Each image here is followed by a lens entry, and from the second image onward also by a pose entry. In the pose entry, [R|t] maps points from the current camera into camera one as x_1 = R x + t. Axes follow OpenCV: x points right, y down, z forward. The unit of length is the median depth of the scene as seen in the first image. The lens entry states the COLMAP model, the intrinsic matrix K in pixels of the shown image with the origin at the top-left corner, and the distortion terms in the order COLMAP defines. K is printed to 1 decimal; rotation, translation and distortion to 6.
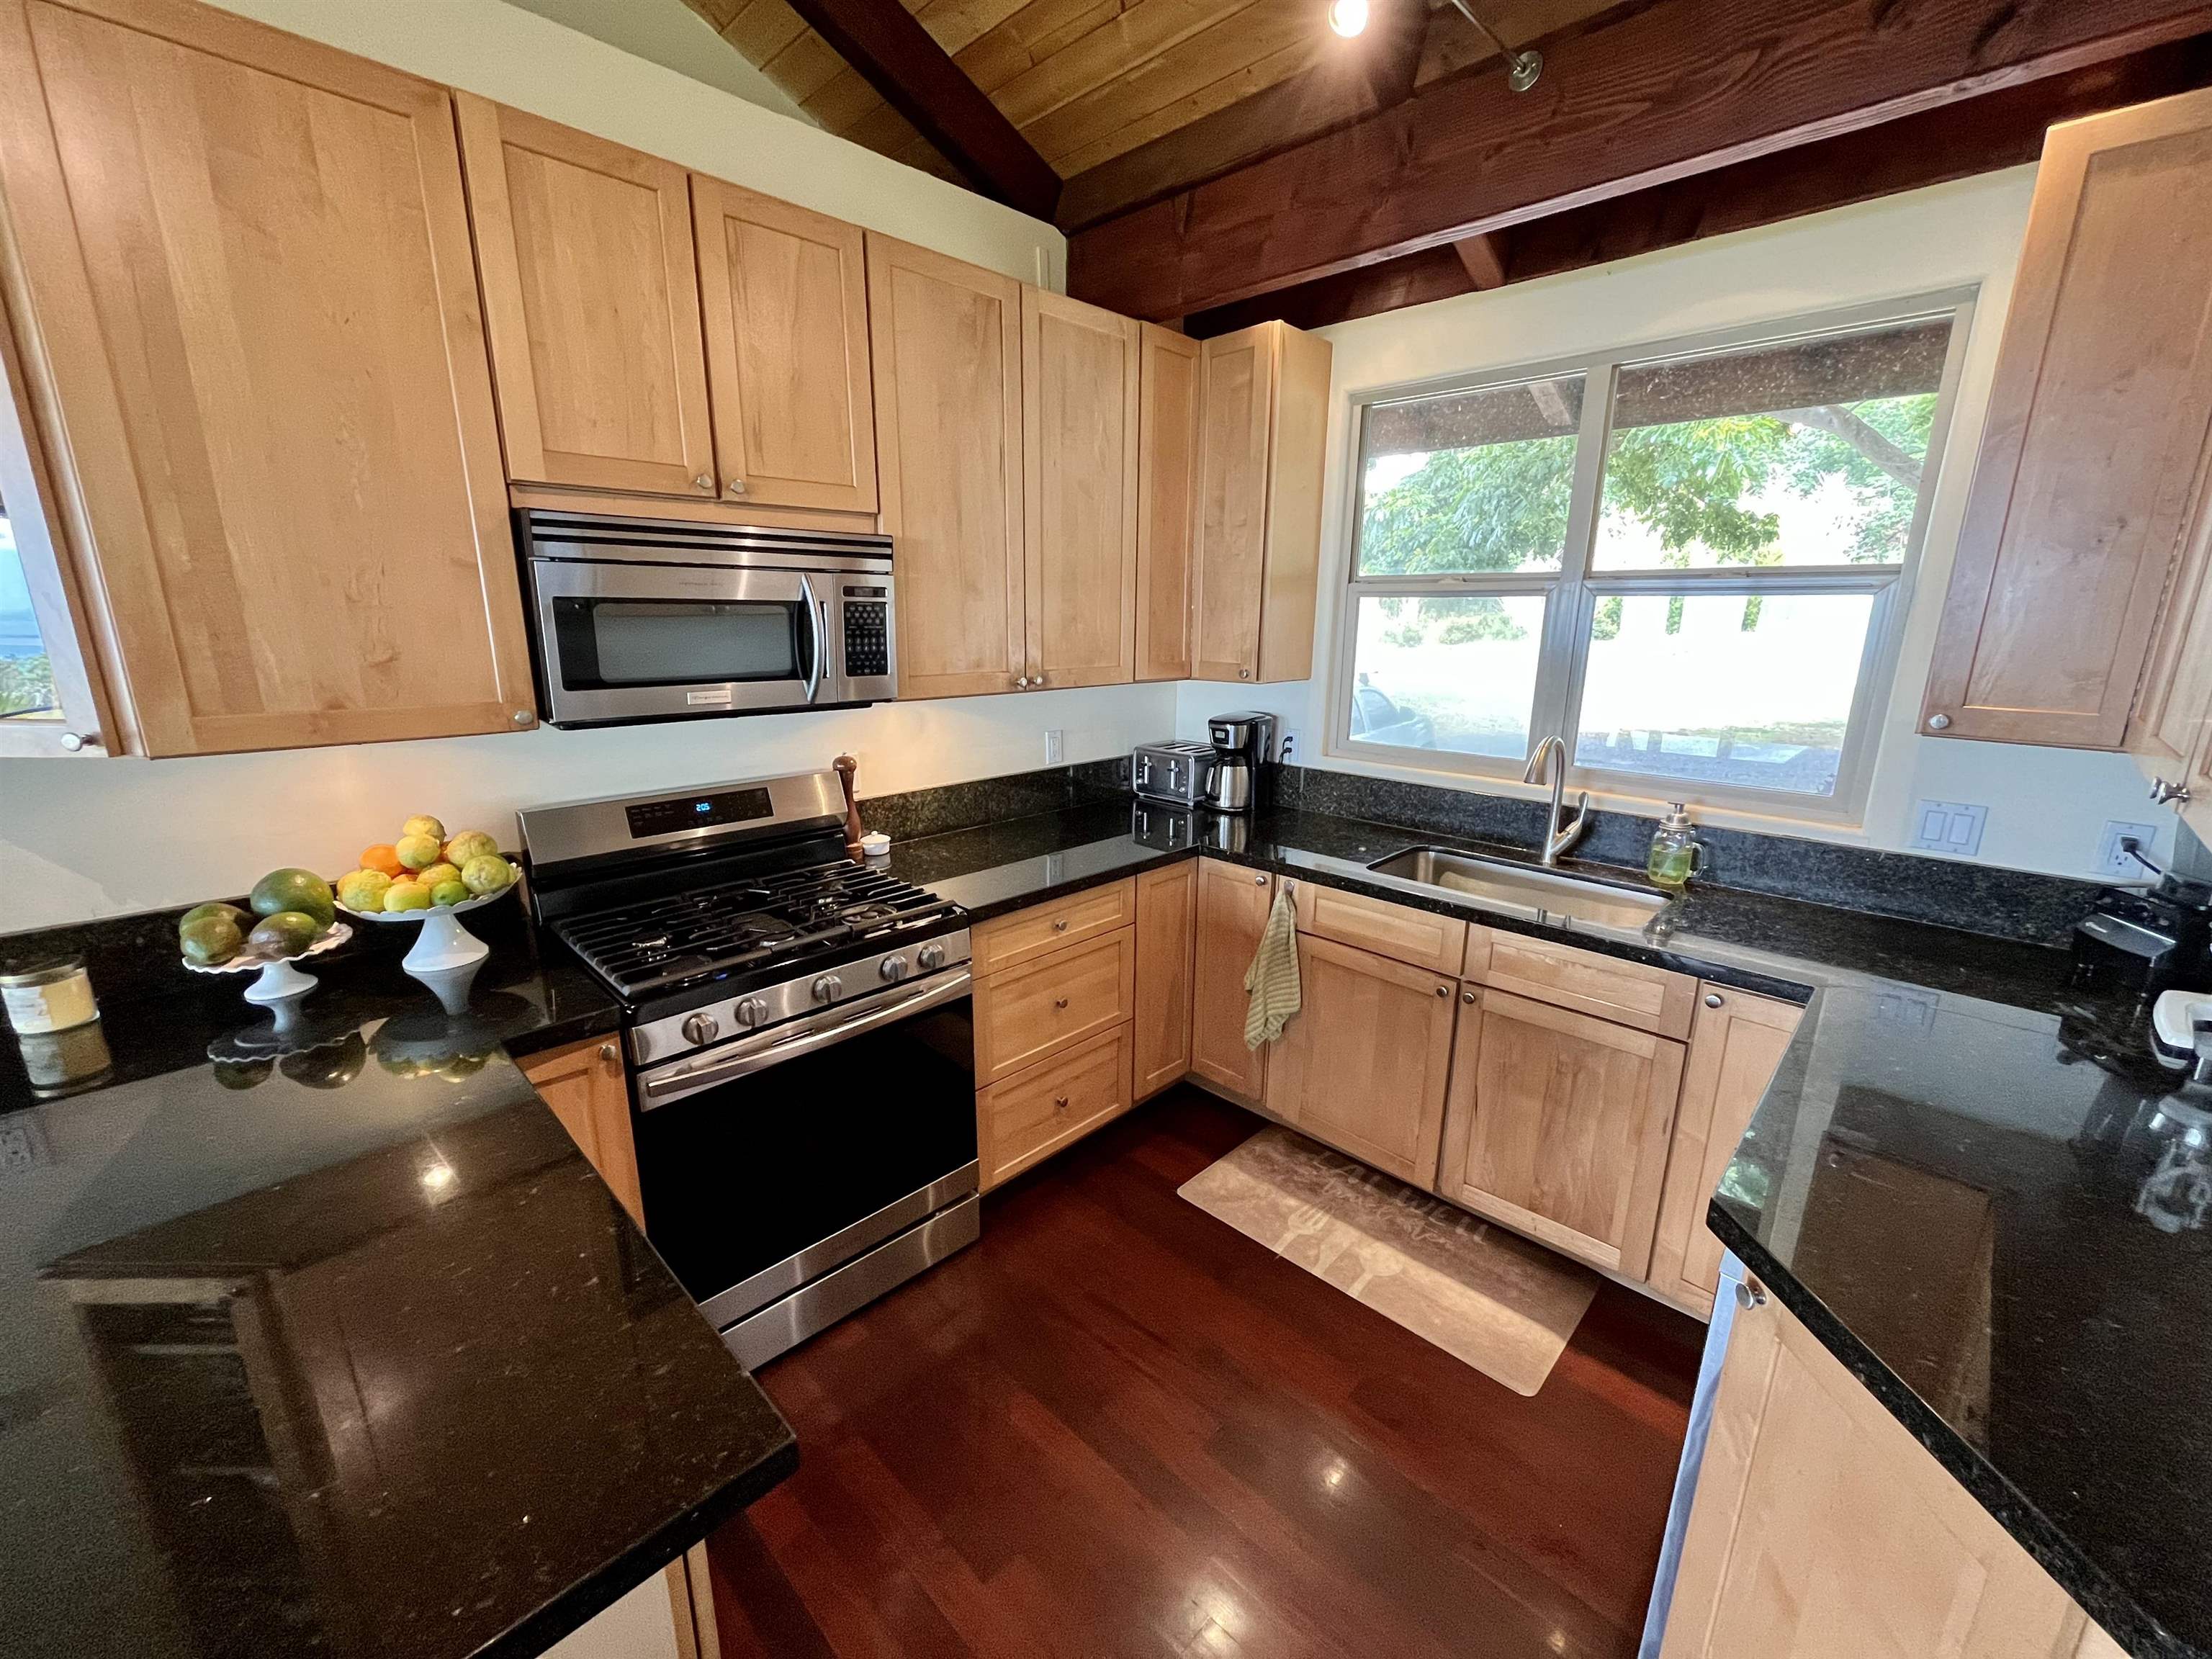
lens RADIAL K [[891.6, 0, 1106.0], [0, 891.6, 829.5], [0, 0, 1]] dist [-0.003920, 0.000037]
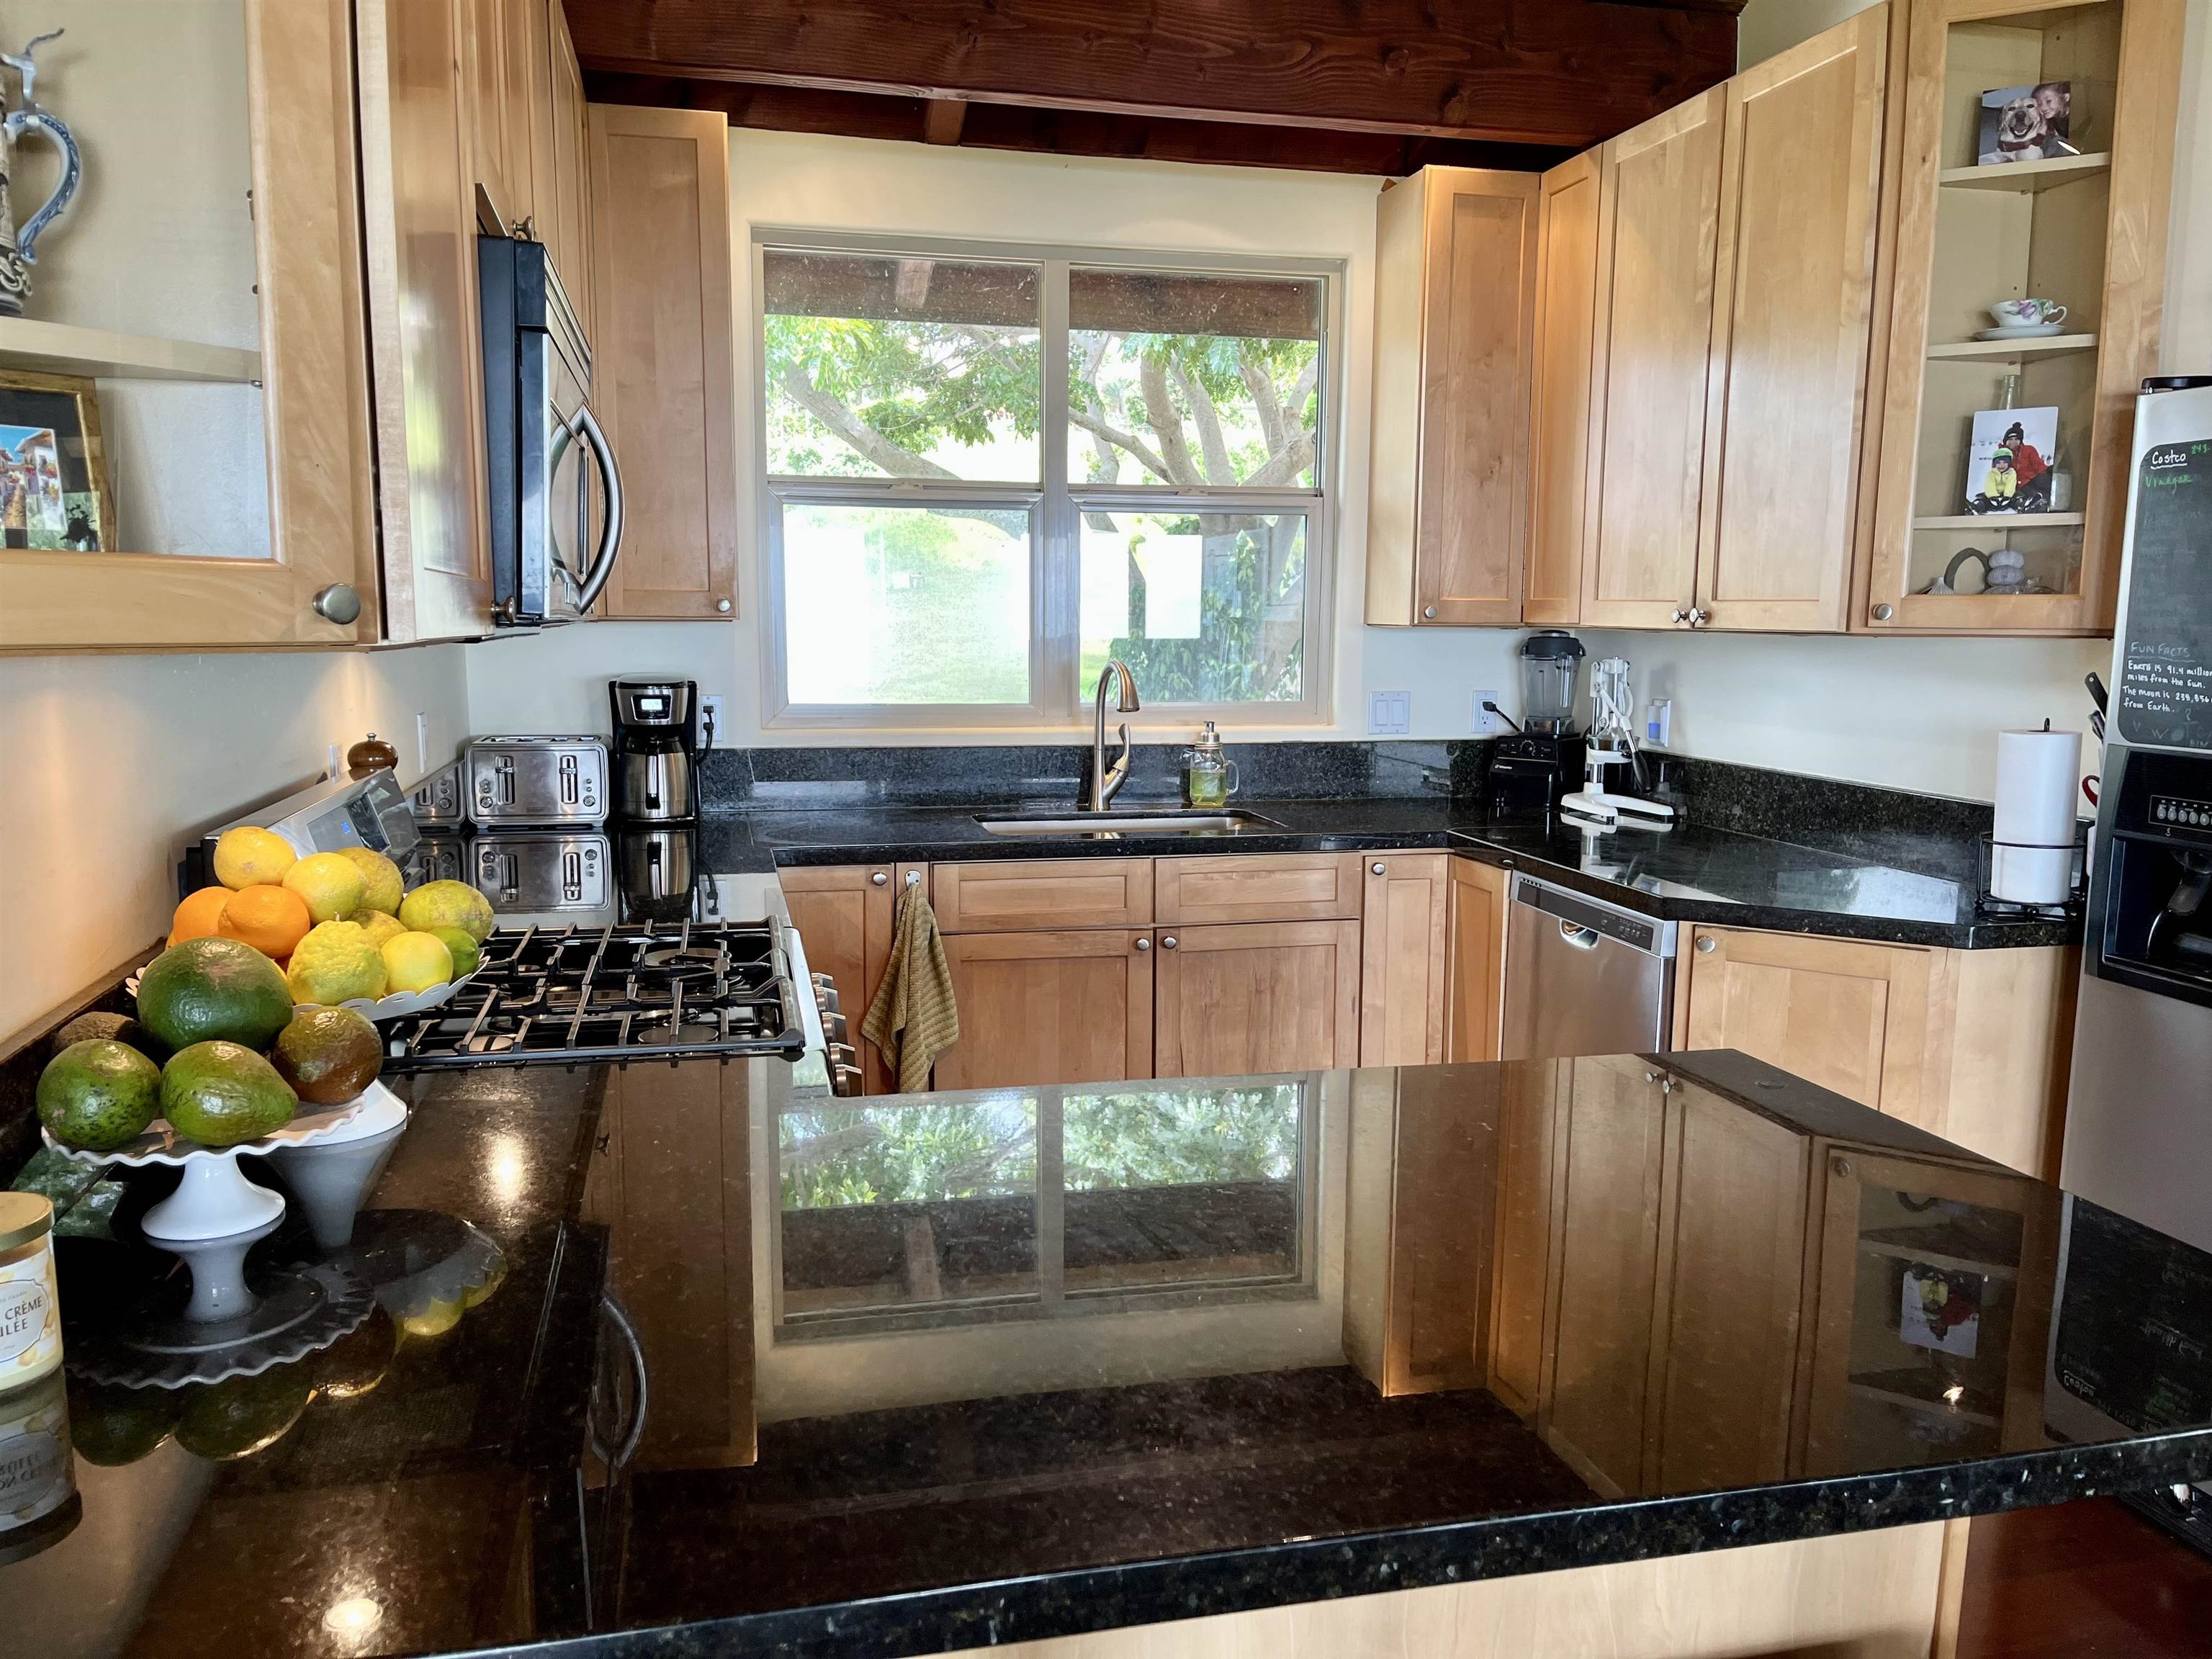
lens RADIAL K [[1679.9, 0, 1106.0], [0, 1679.9, 829.5], [0, 0, 1]] dist [0.074400, -0.120648]
pose [[0.534705, -0.113604, 0.837368, -0.906127], [0.200240, 0.979734, 0.005054, 0.050648], [-0.820971, 0.164972, 0.546617, 0.102119]]
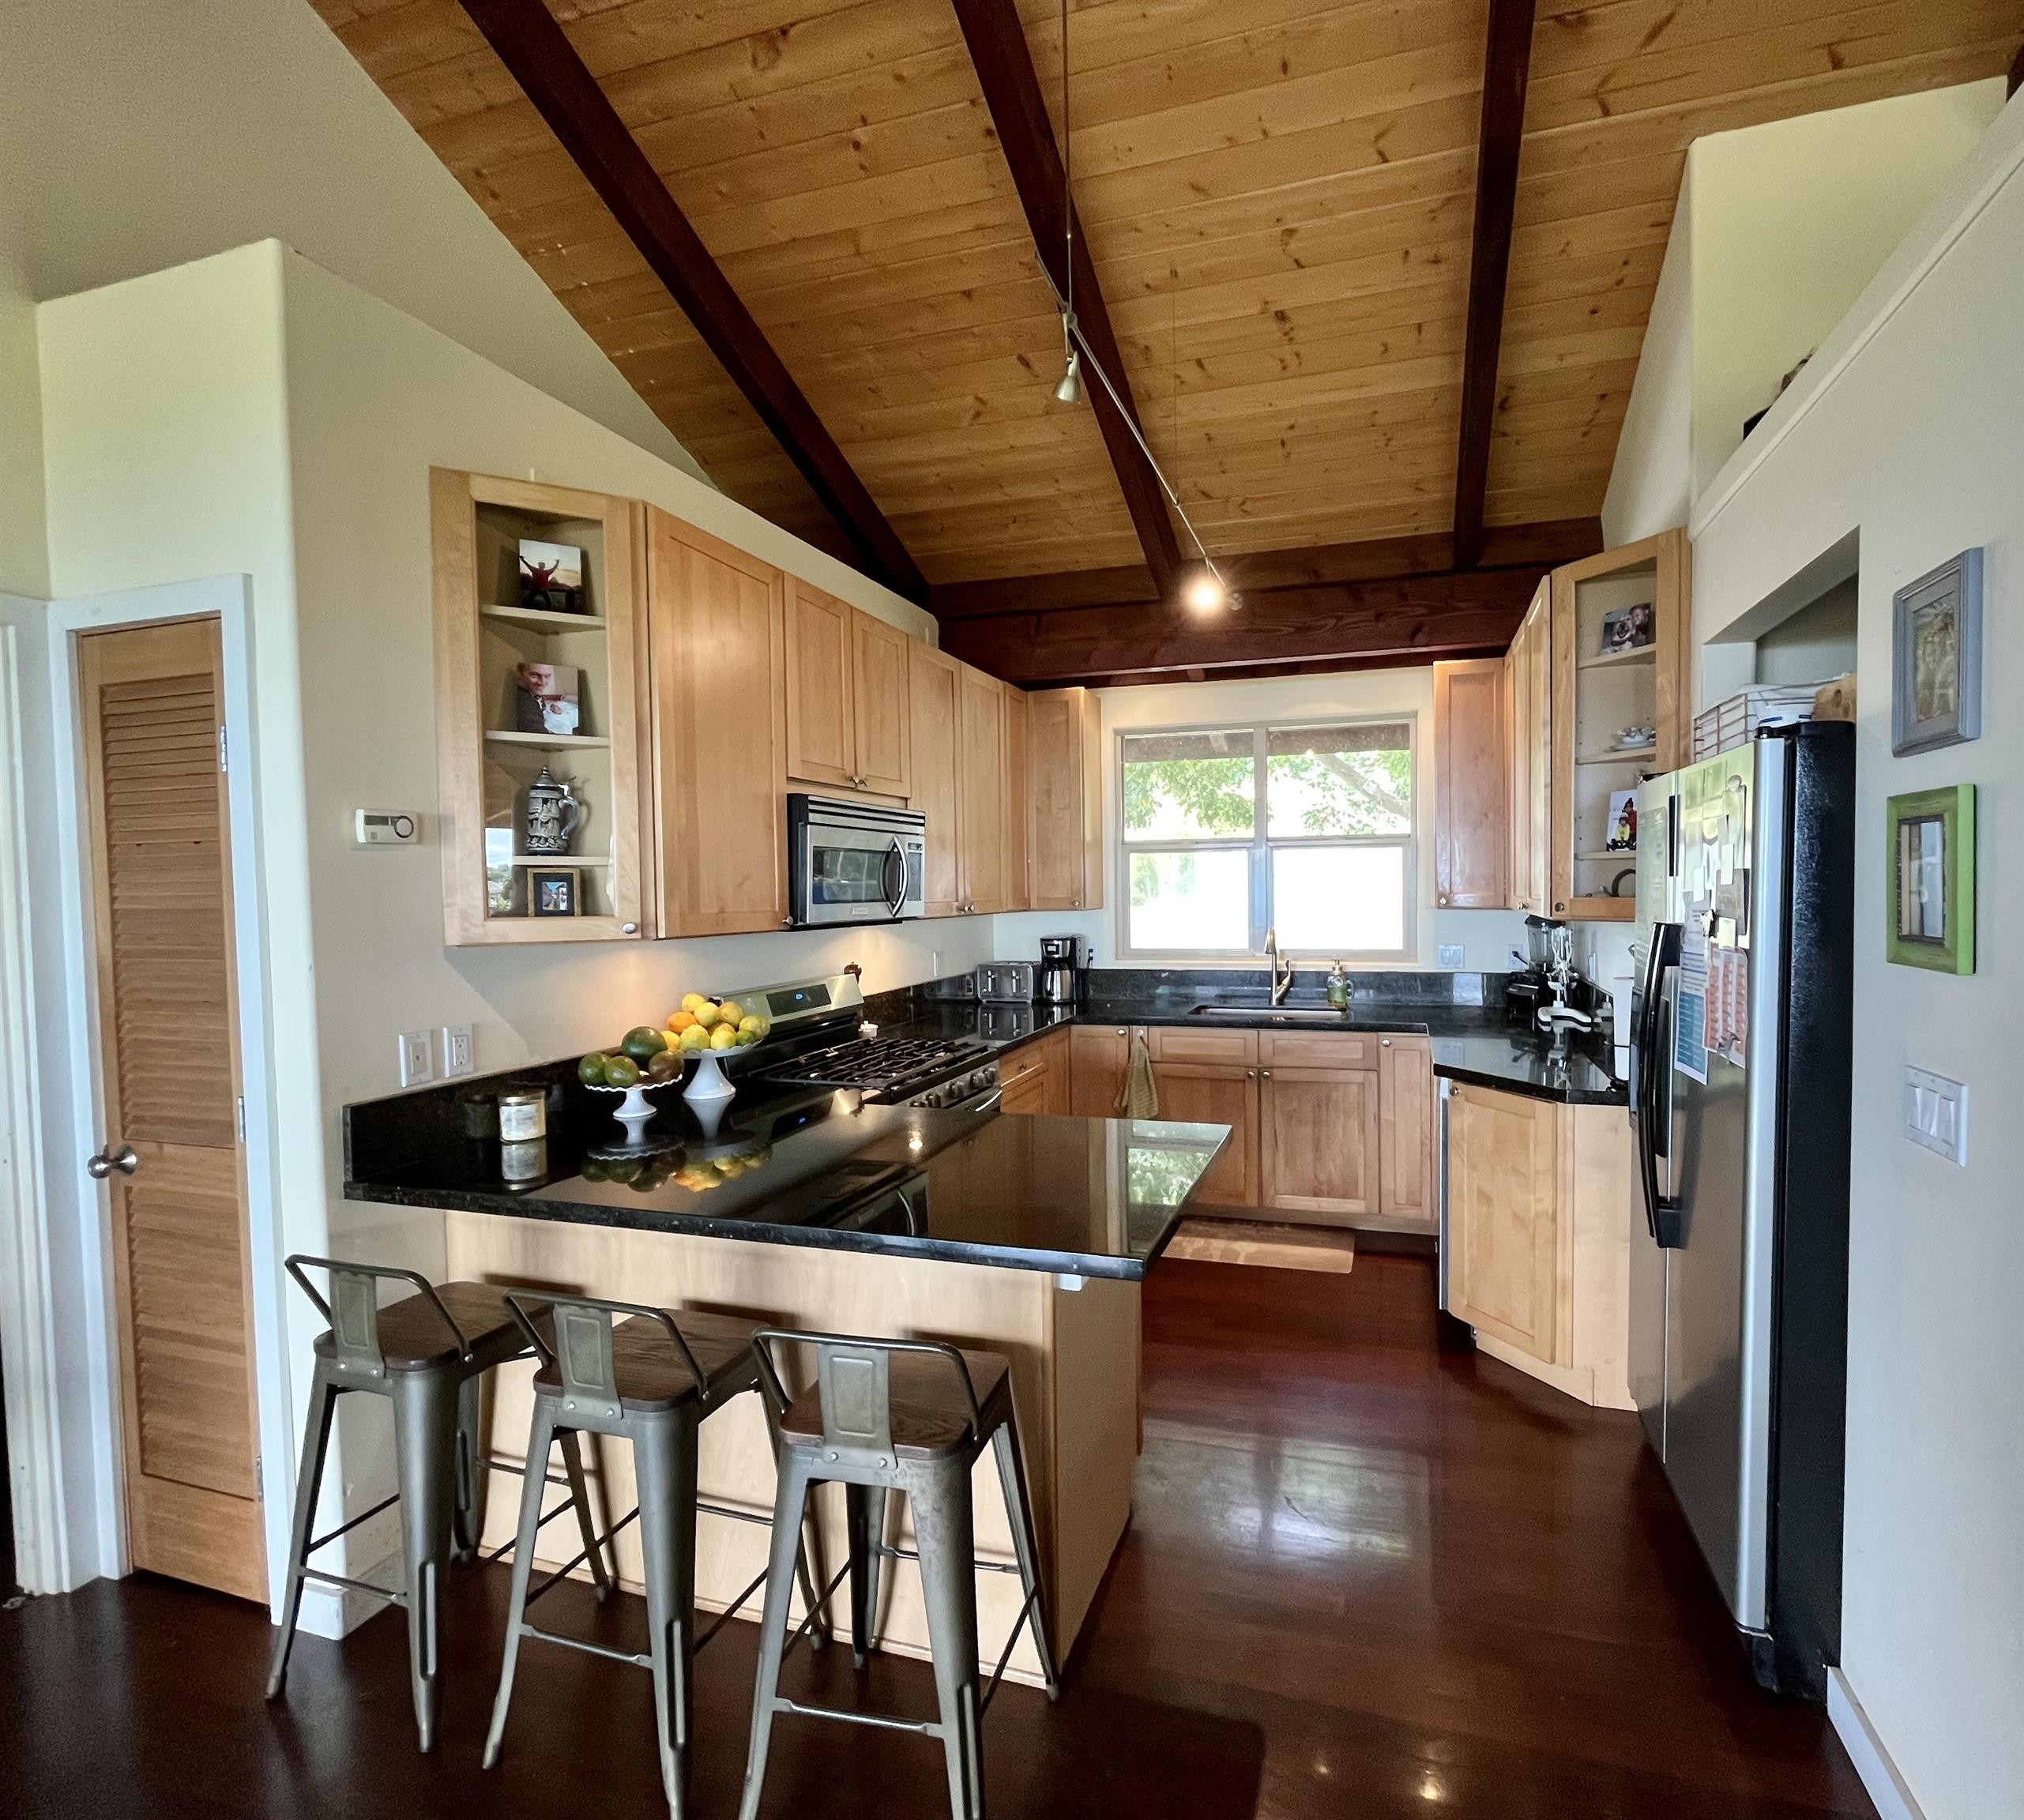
lens RADIAL K [[990.9, 0, 1111.8], [0, 990.9, 910.2], [0, 0, 1]] dist [0.000124, -0.000034]
pose [[0.881318, -0.030376, 0.471547, -0.659672], [0.131995, 0.974032, -0.183952, 0.170554], [-0.453714, 0.224362, 0.862441, -0.515363]]
